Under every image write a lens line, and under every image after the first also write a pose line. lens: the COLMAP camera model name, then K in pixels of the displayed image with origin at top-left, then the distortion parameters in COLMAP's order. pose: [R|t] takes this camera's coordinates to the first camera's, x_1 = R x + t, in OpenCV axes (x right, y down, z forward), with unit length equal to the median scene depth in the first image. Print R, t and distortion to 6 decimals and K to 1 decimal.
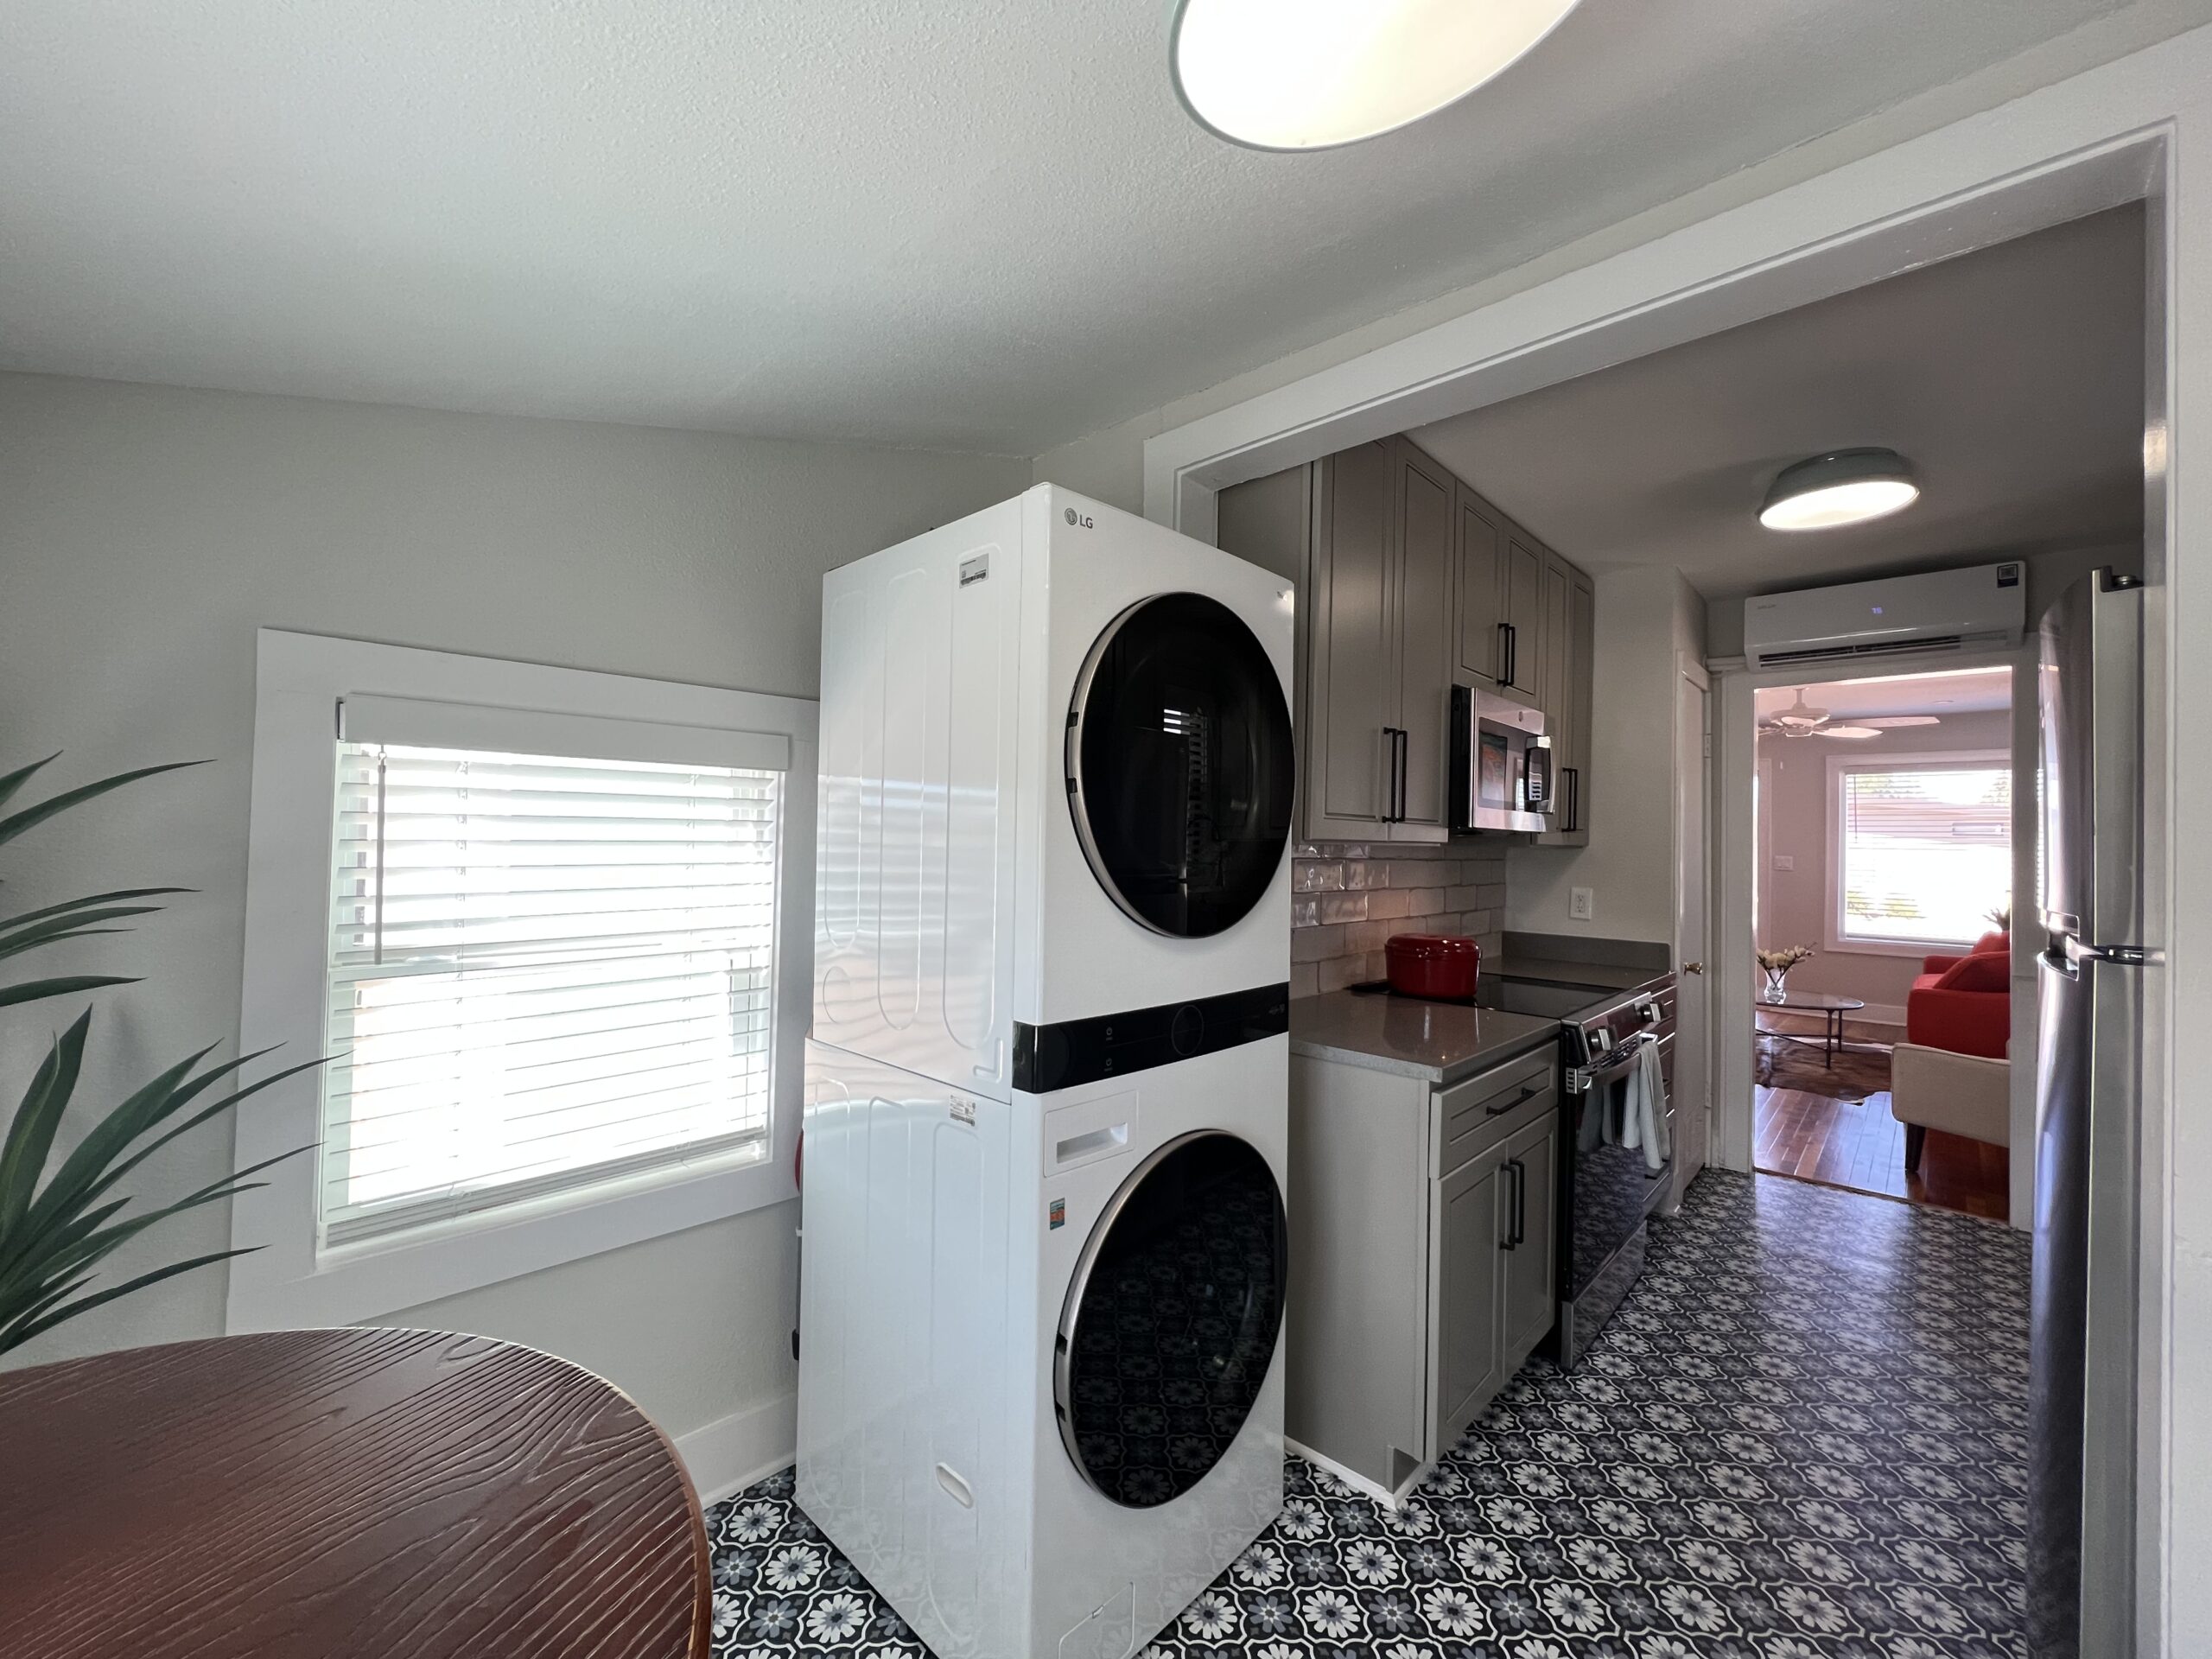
lens RADIAL K [[889.0, 0, 1100.6], [0, 889.0, 828.4], [0, 0, 1]] dist [0.000373, 0.000040]
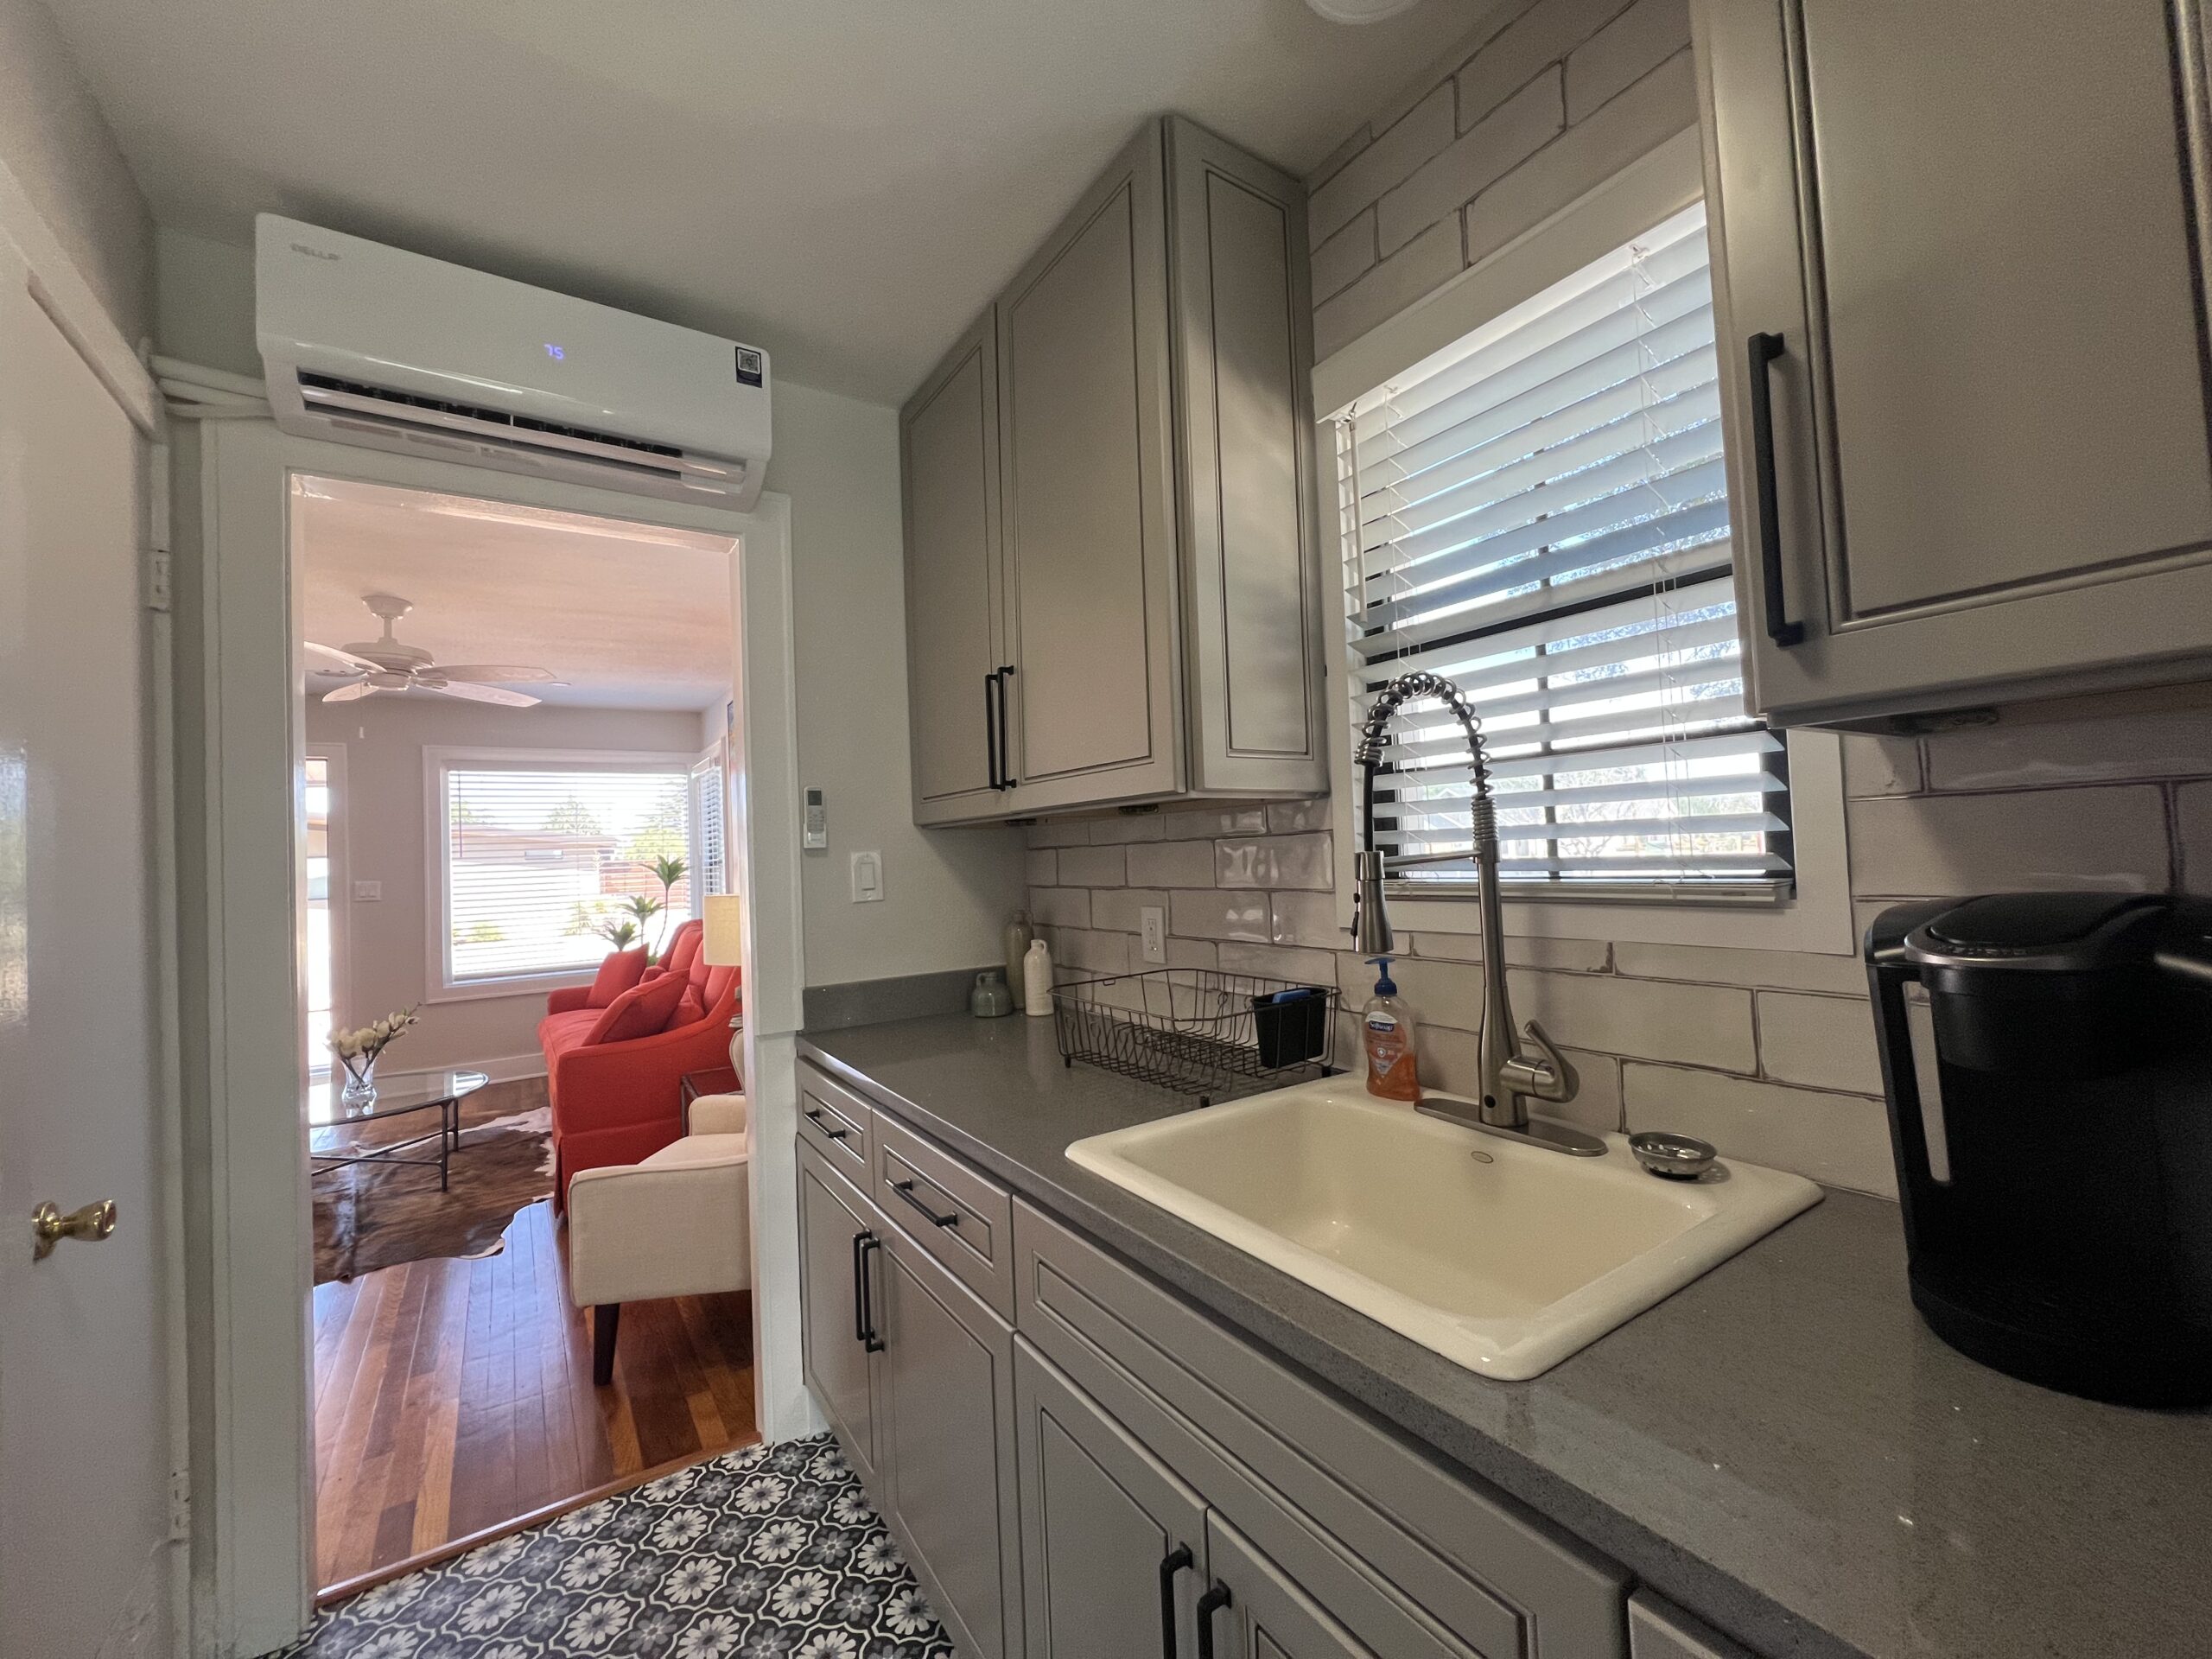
lens RADIAL K [[889.0, 0, 1100.6], [0, 889.0, 828.4], [0, 0, 1]] dist [0.000373, 0.000040]
pose [[0.221638, -0.000219, 0.975129, 0.345441], [0.028010, 0.999589, -0.006142, 0.023675], [-0.974727, 0.028674, 0.221553, 0.454363]]
